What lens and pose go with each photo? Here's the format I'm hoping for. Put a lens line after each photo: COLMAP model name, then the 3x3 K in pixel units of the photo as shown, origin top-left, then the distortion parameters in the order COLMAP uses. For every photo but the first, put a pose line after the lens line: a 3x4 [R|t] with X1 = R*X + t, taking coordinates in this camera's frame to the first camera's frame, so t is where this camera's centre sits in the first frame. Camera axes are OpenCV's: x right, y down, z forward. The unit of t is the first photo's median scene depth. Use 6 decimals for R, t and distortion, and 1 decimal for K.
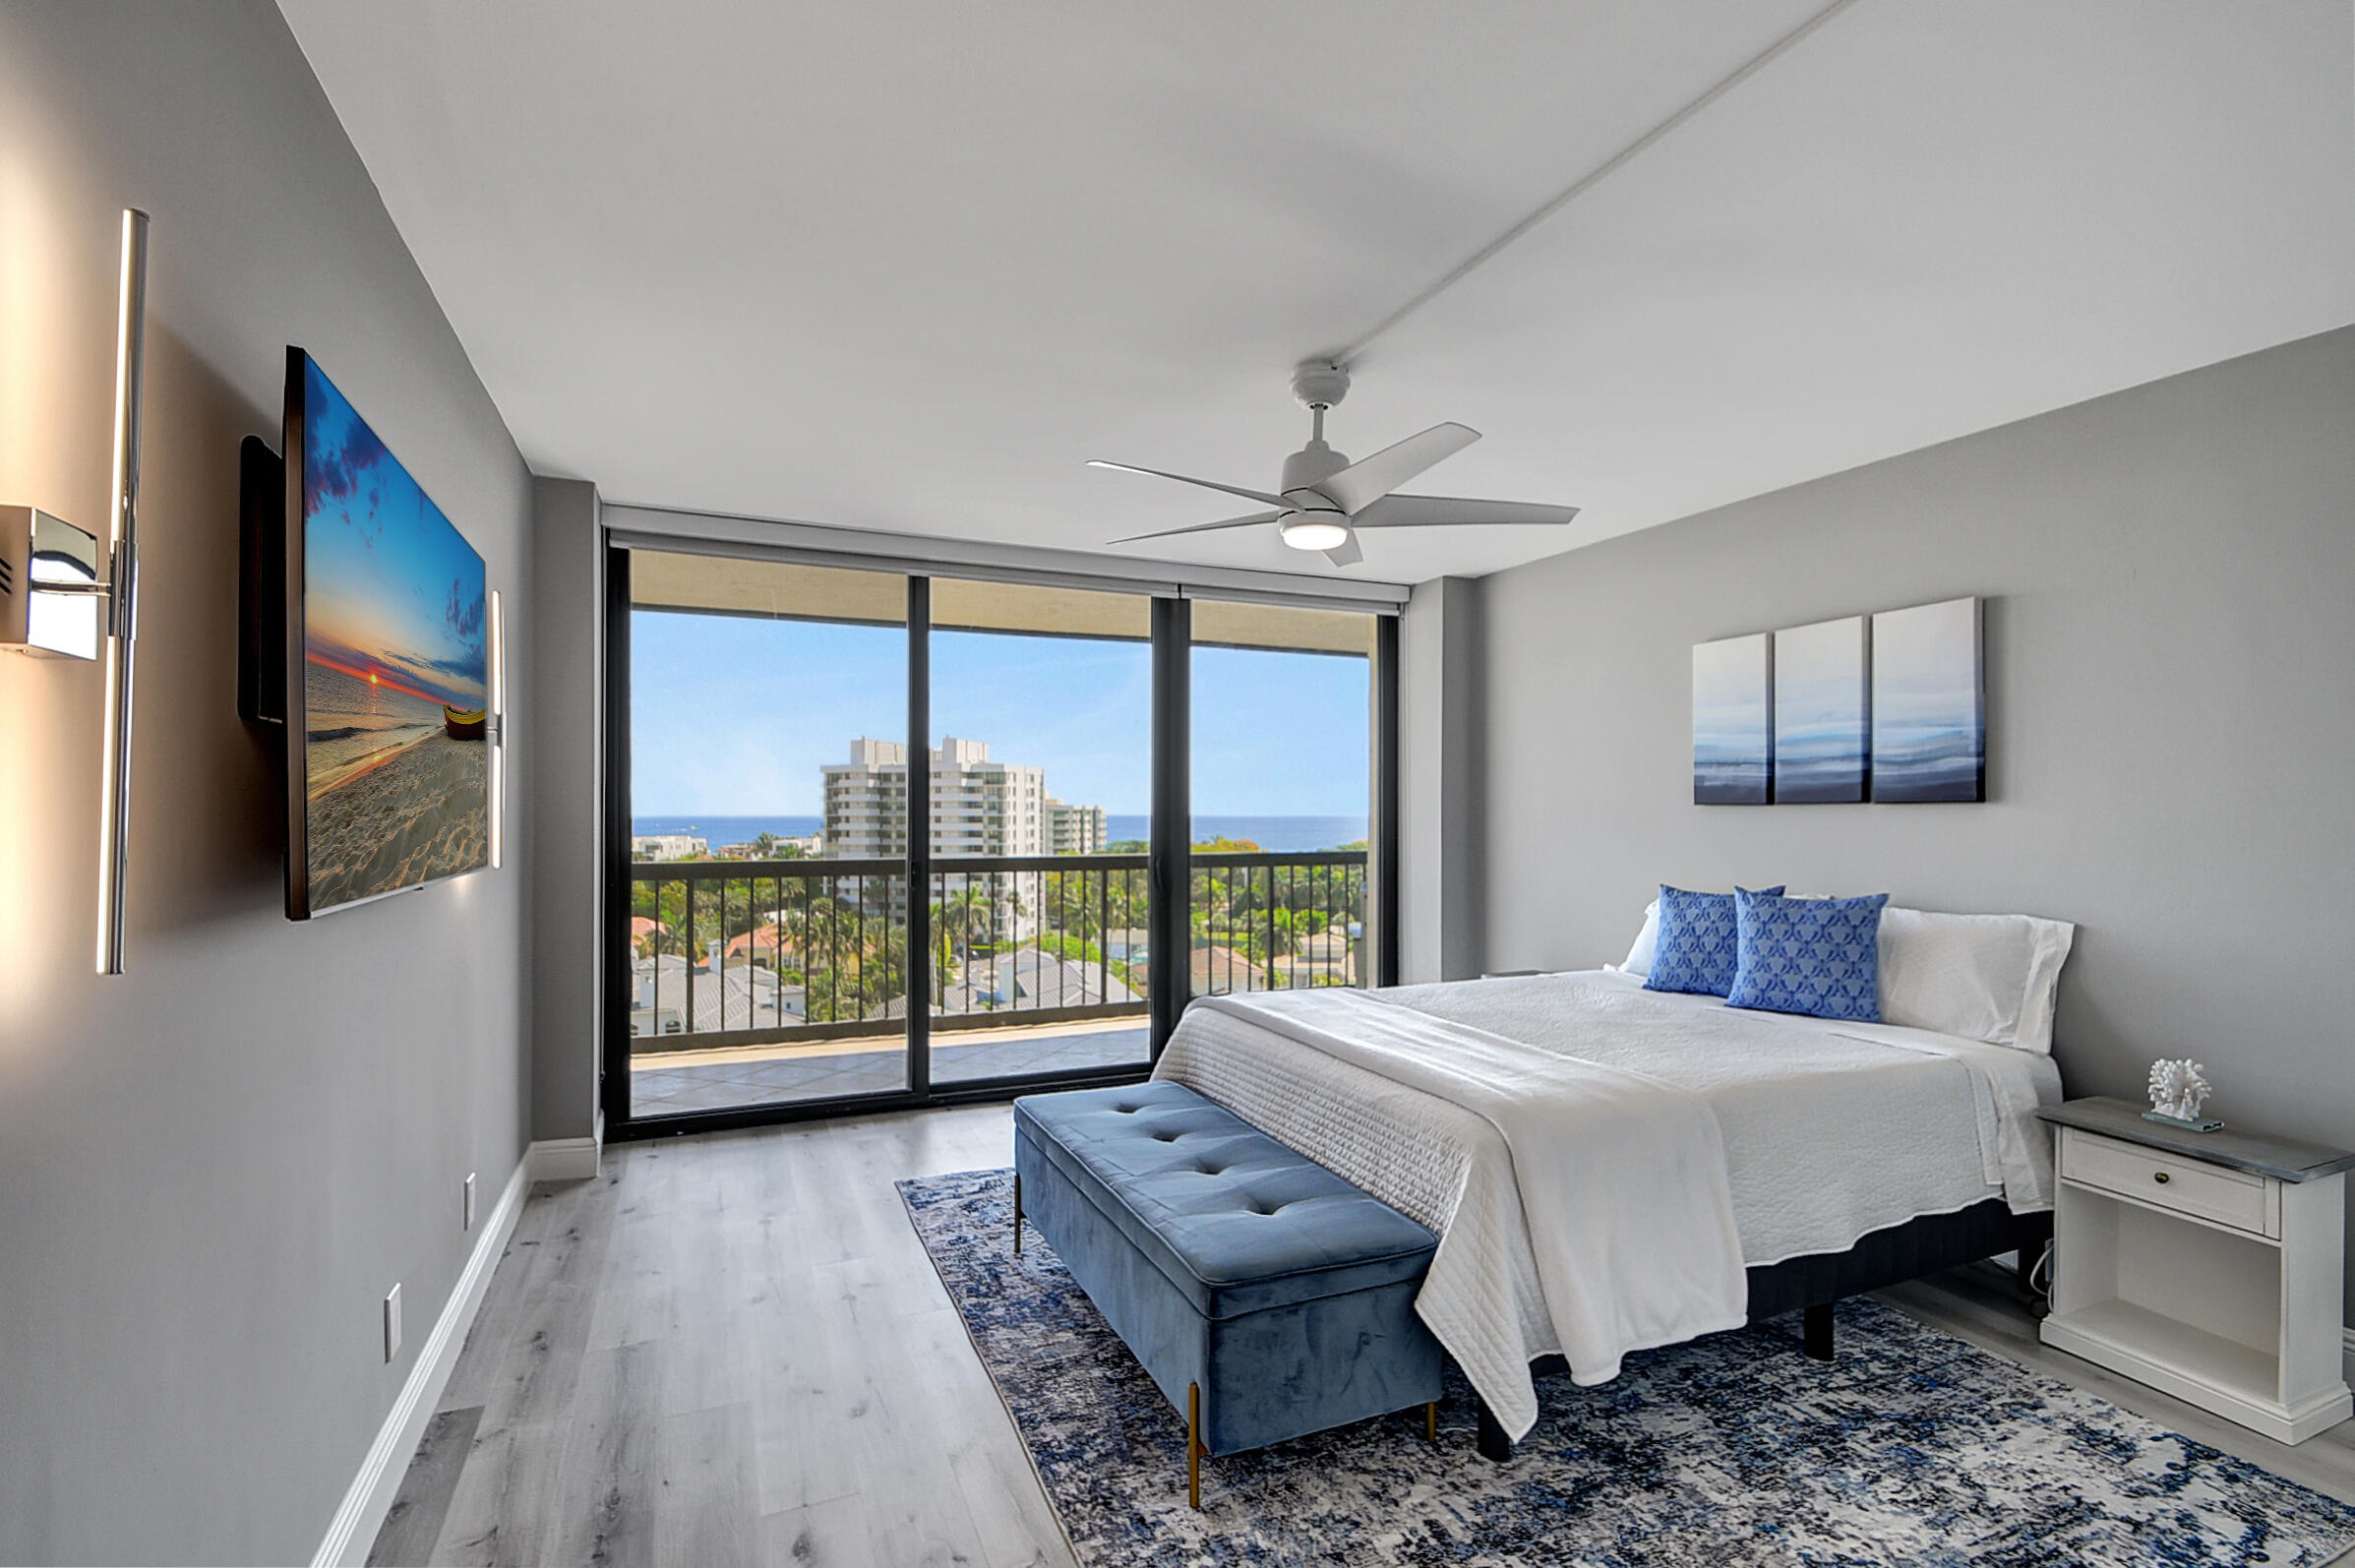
lens RADIAL K [[1067.1, 0, 1171.7], [0, 1067.1, 809.8], [0, 0, 1]] dist [0.000217, -0.000151]
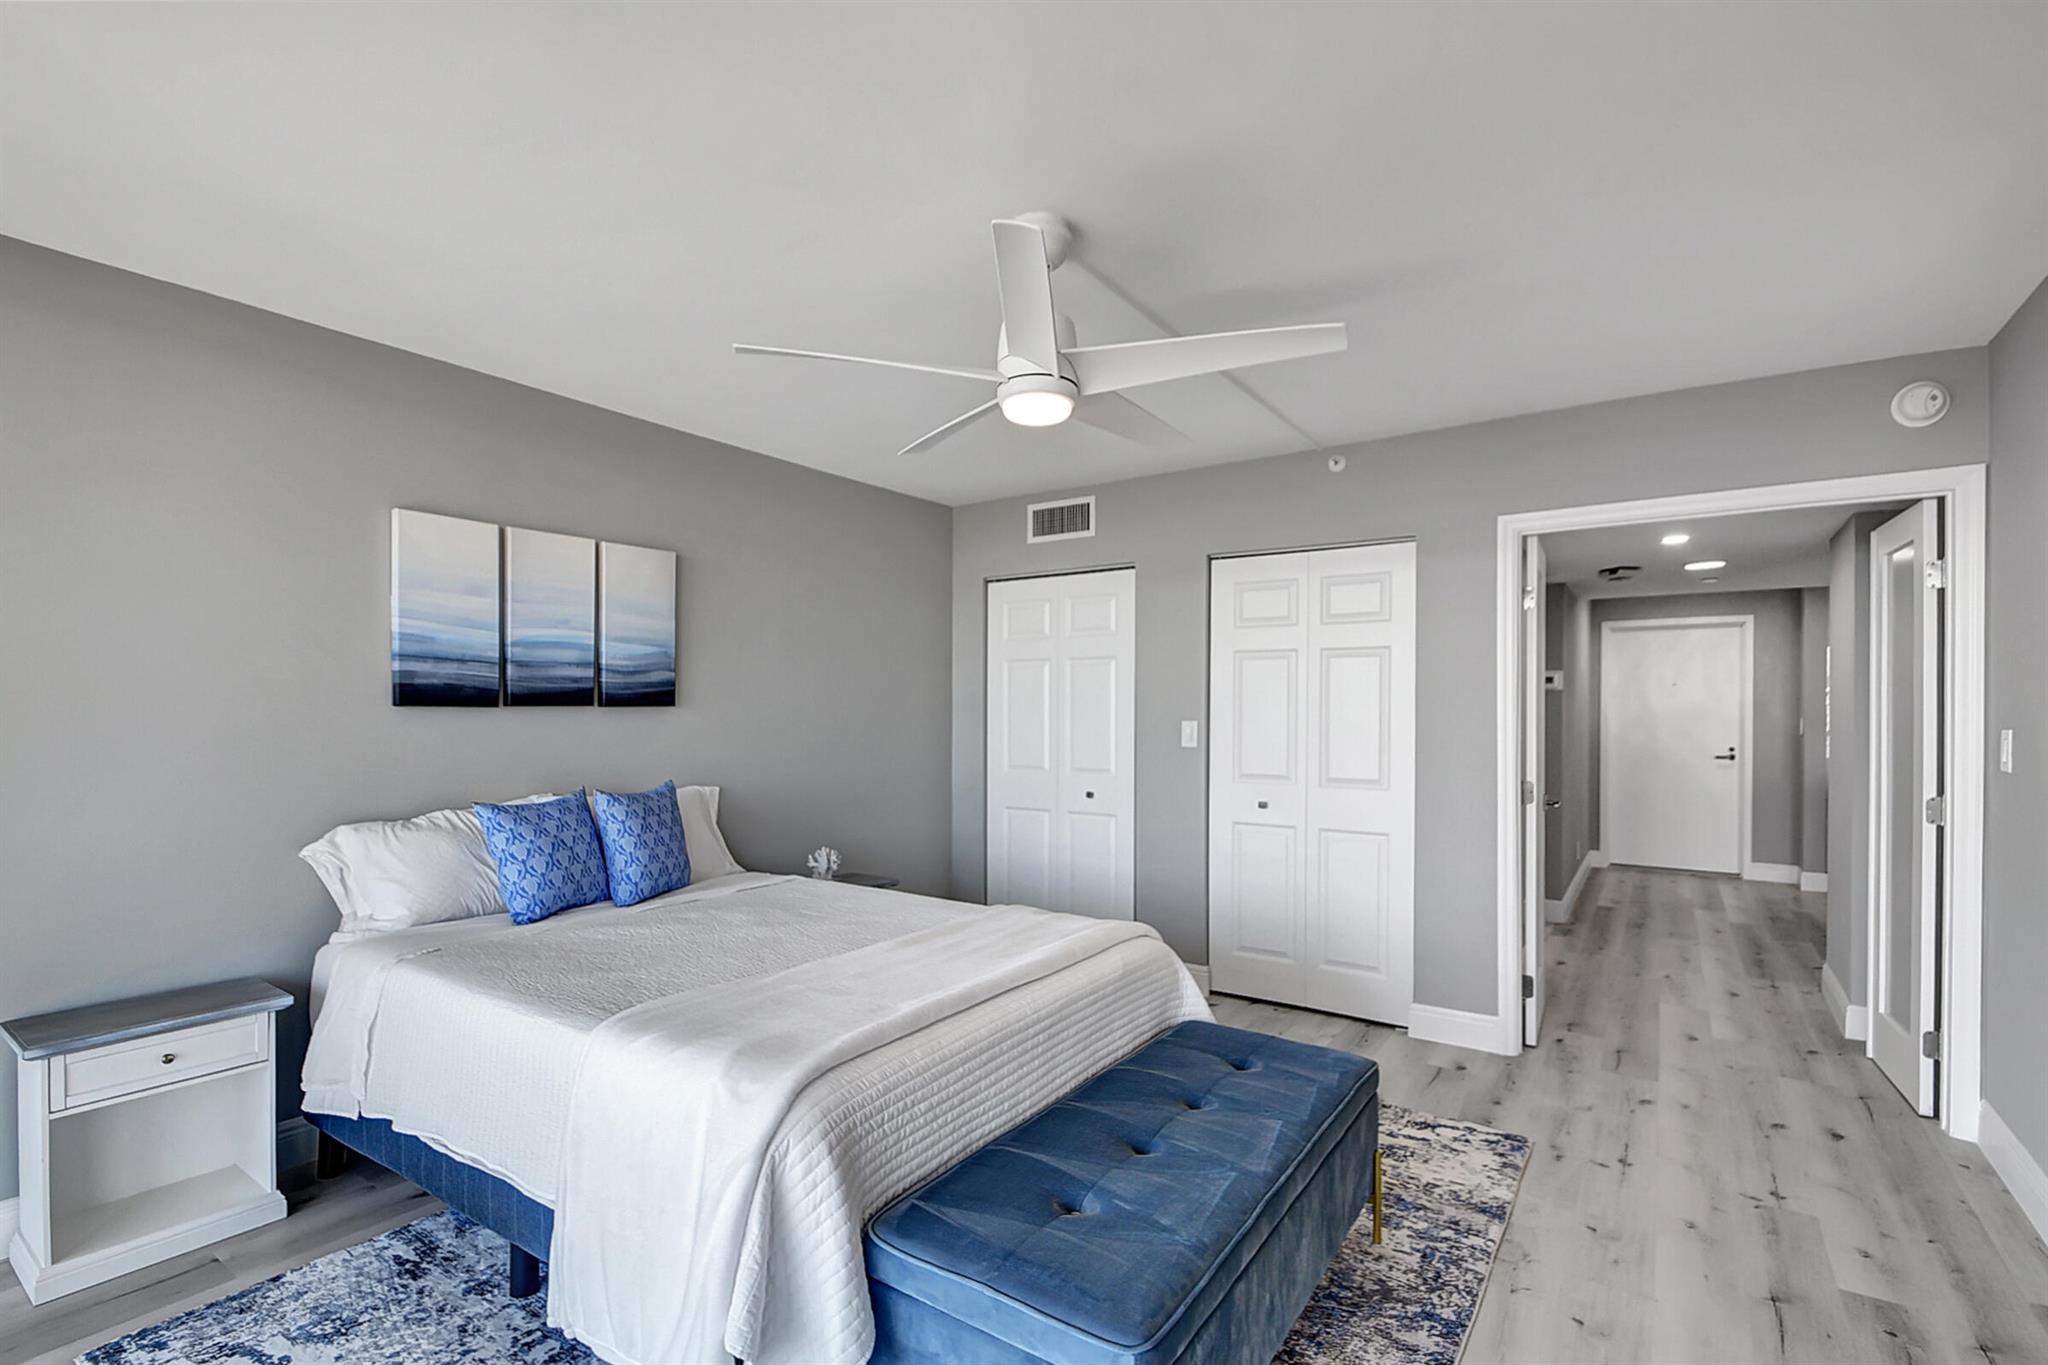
lens RADIAL K [[911.3, 0, 1022.4], [0, 911.3, 716.9], [0, 0, 1]] dist [0.001127, -0.012564]
pose [[-0.520143, -0.004462, 0.854068, -0.401737], [0.000922, 0.999983, 0.005786, -0.000319], [-0.854079, 0.003797, -0.520129, 1.115630]]
